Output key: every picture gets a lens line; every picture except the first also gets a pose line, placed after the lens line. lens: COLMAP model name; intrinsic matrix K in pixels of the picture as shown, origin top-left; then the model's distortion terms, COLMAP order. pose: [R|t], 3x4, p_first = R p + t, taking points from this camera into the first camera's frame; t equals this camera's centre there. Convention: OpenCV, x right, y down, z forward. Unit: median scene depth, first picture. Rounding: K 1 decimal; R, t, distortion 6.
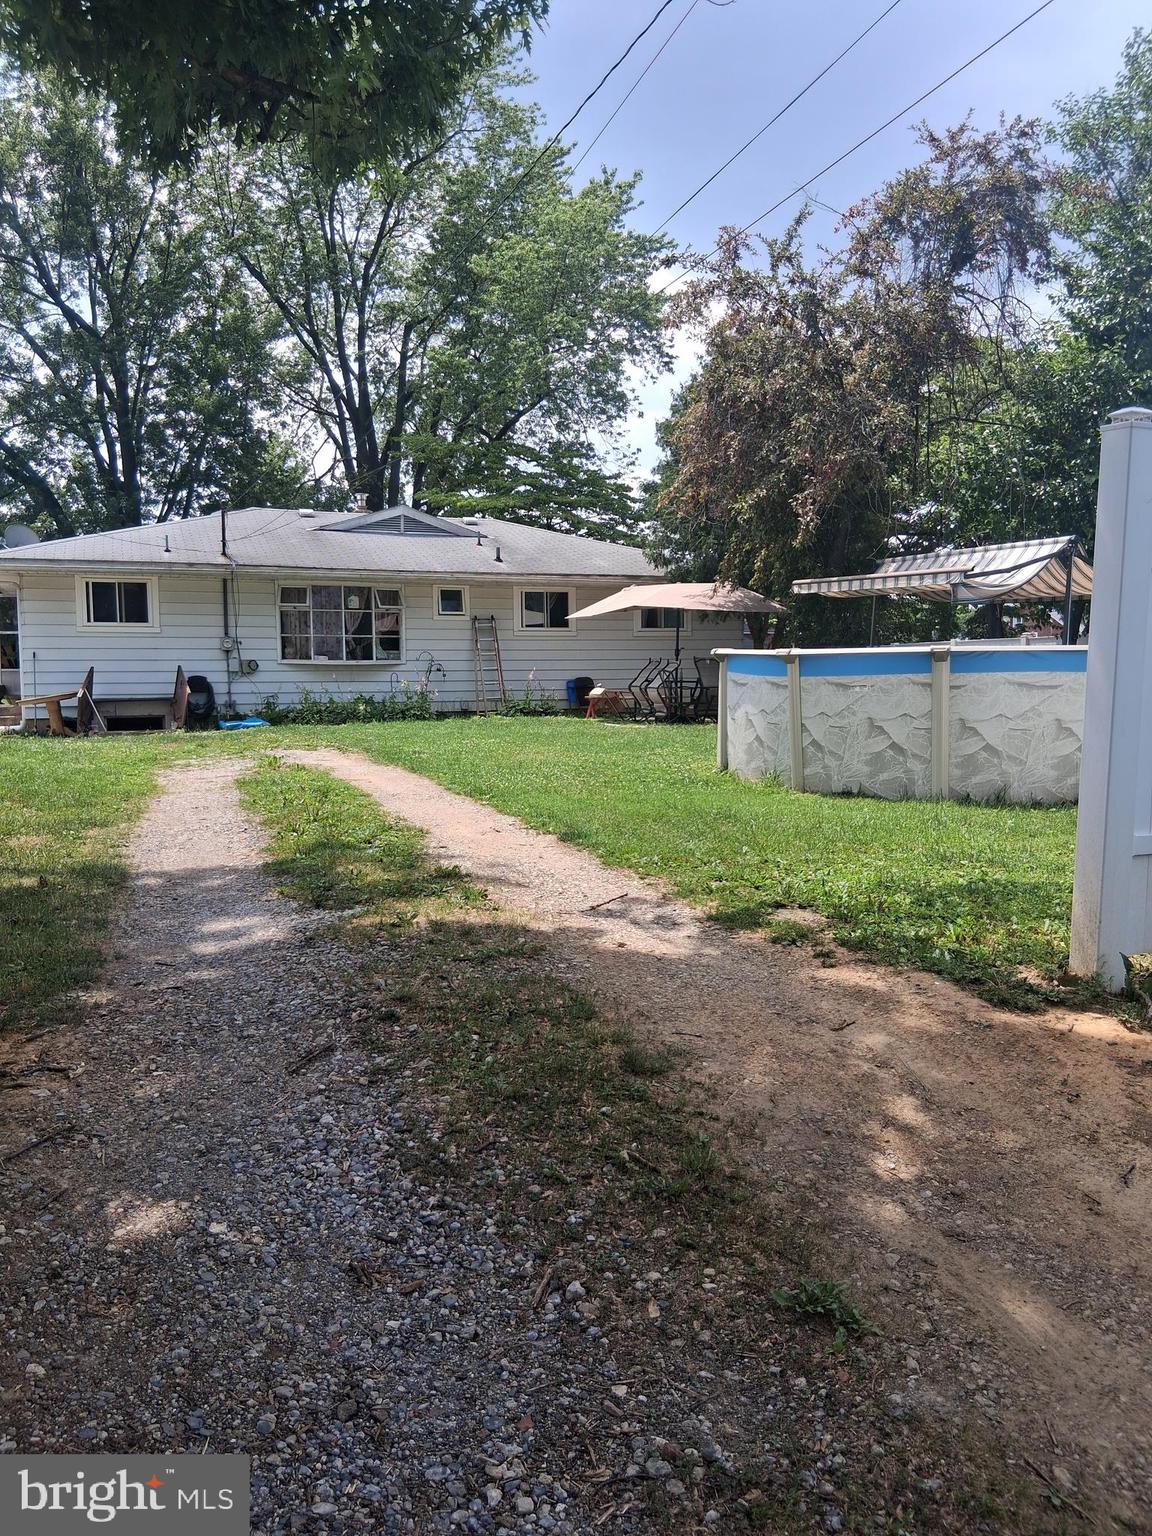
lens RADIAL K [[1170.2, 0, 575.4], [0, 1170.2, 773.3], [0, 0, 1]] dist [0.135787, -0.250317]
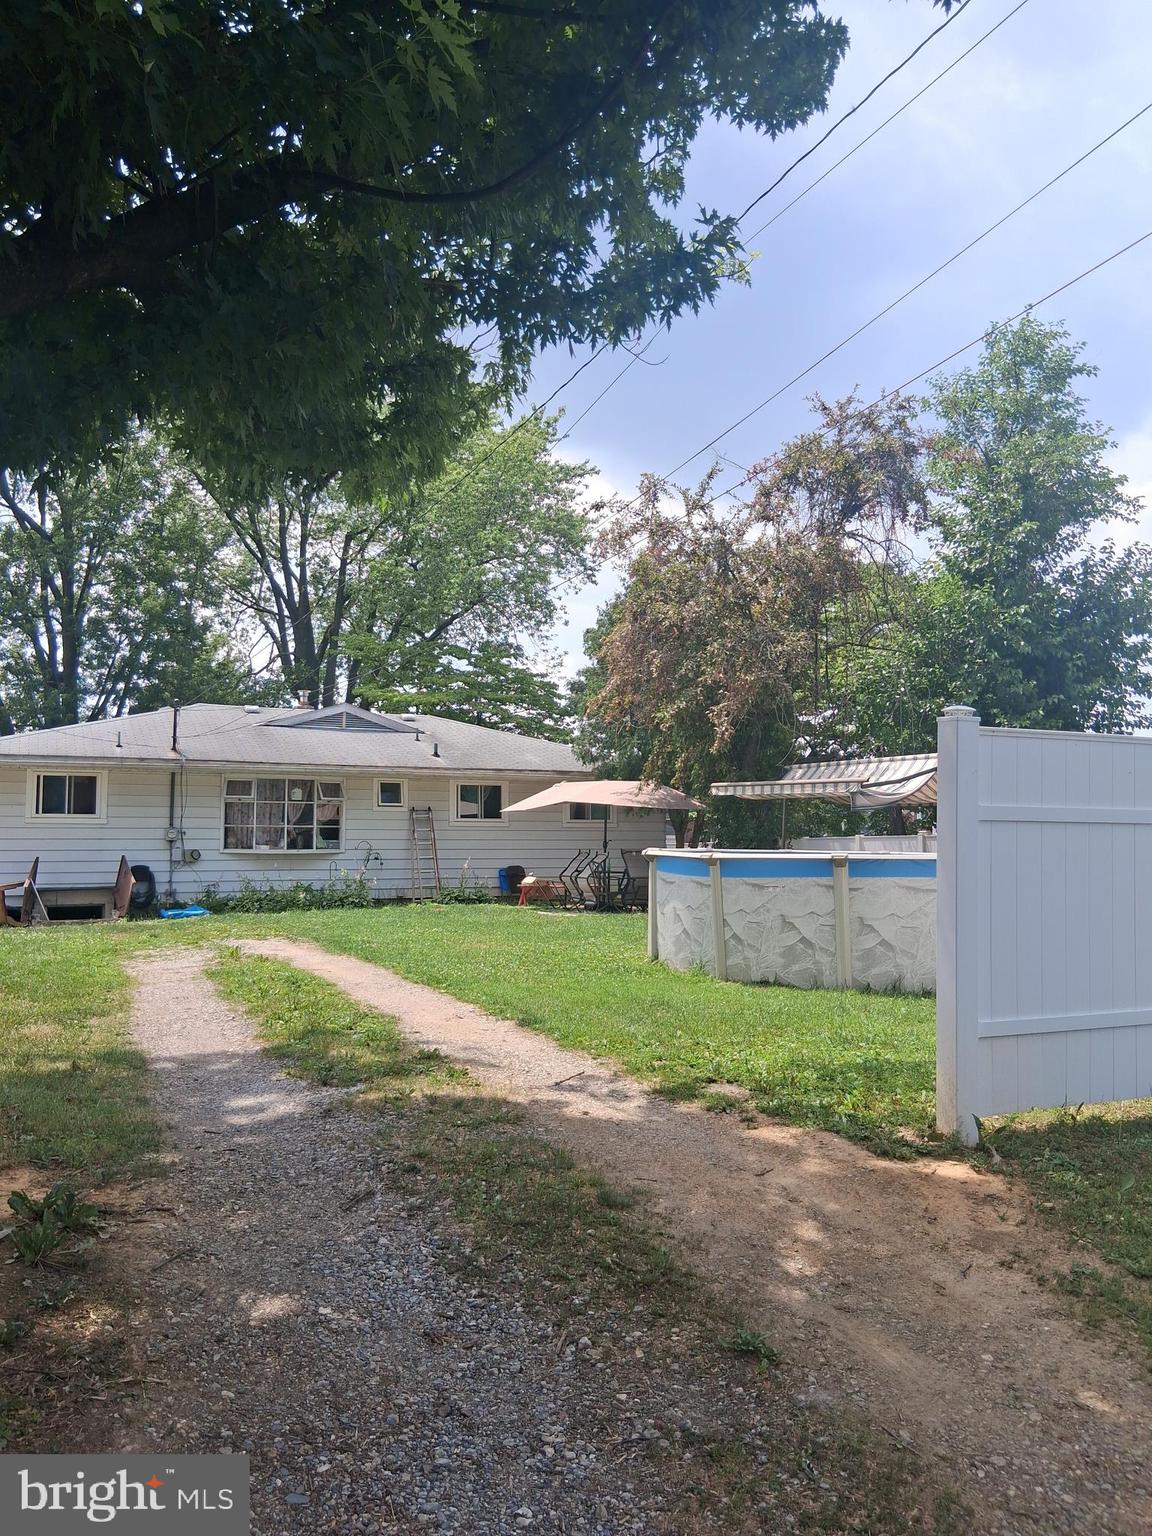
lens RADIAL K [[1170.2, 0, 575.4], [0, 1170.2, 773.3], [0, 0, 1]] dist [0.135787, -0.250317]
pose [[0.997676, 0.011497, 0.067160, -0.015821], [-0.001032, 0.988099, -0.153813, -0.004024], [-0.068130, 0.153386, 0.985815, -0.073252]]
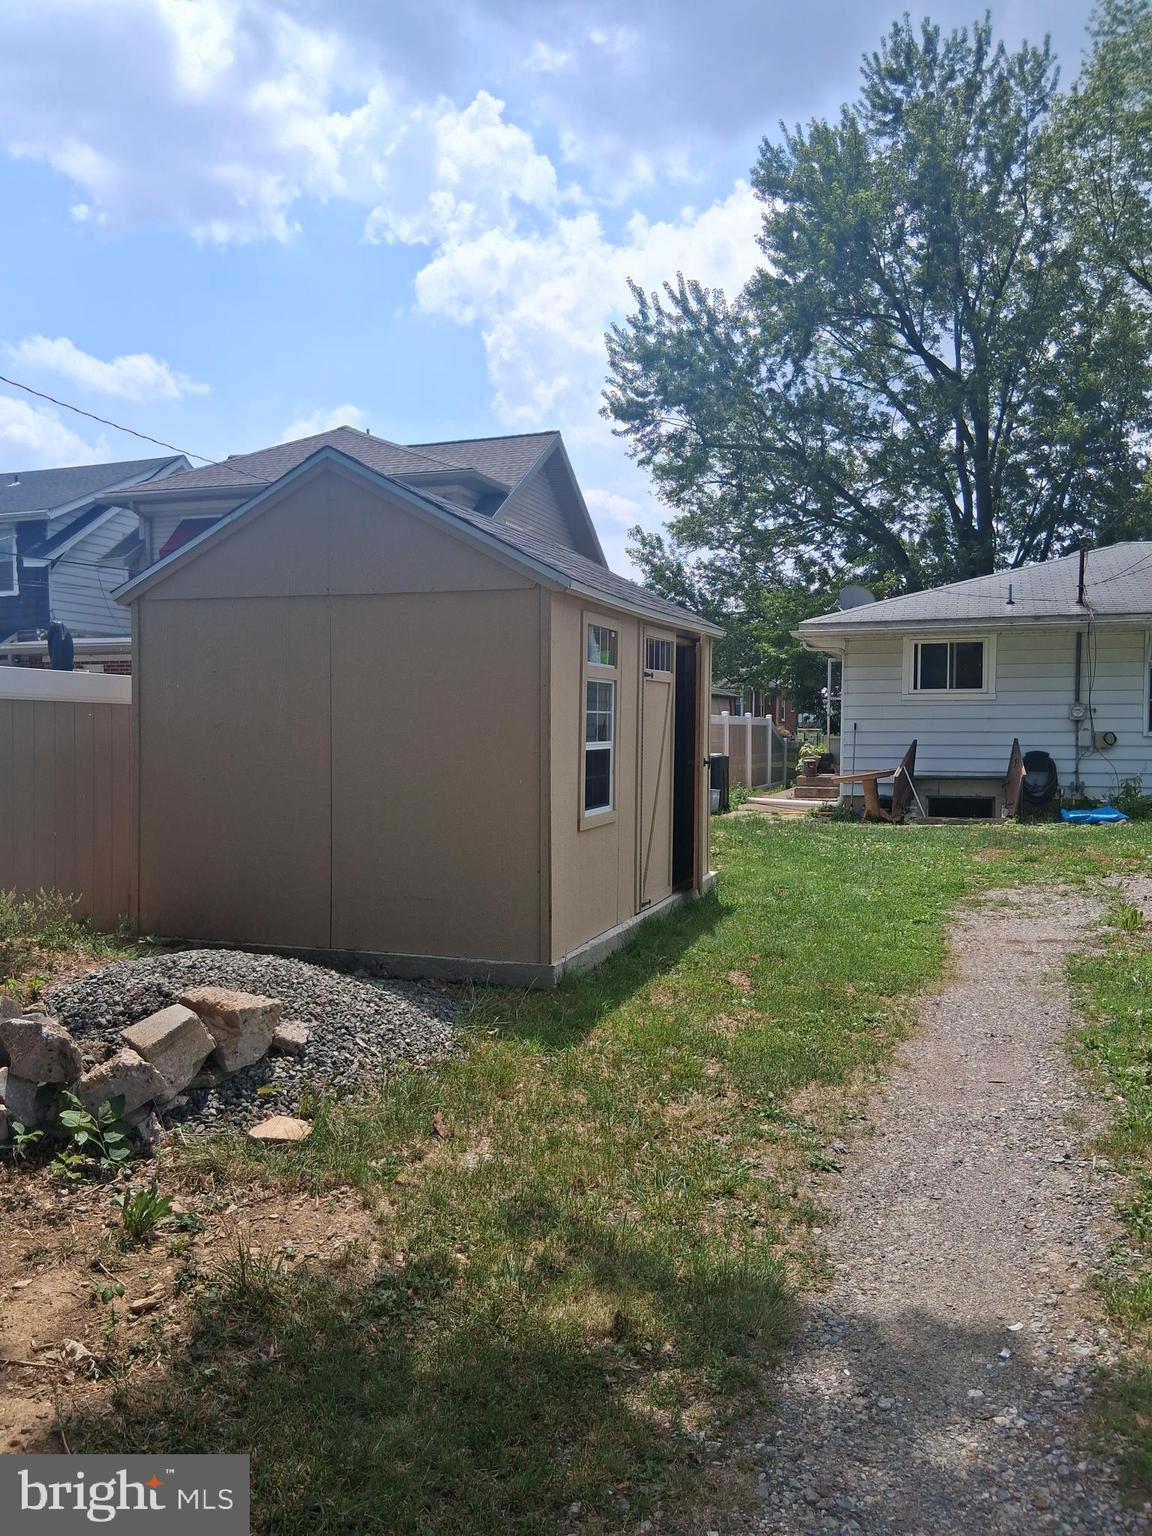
lens RADIAL K [[1170.2, 0, 575.4], [0, 1170.2, 773.3], [0, 0, 1]] dist [0.135787, -0.250317]
pose [[0.772076, 0.035291, -0.634549, -0.056379], [-0.060339, 0.998017, -0.017910, -0.043310], [0.632659, 0.052116, 0.772675, 0.210423]]
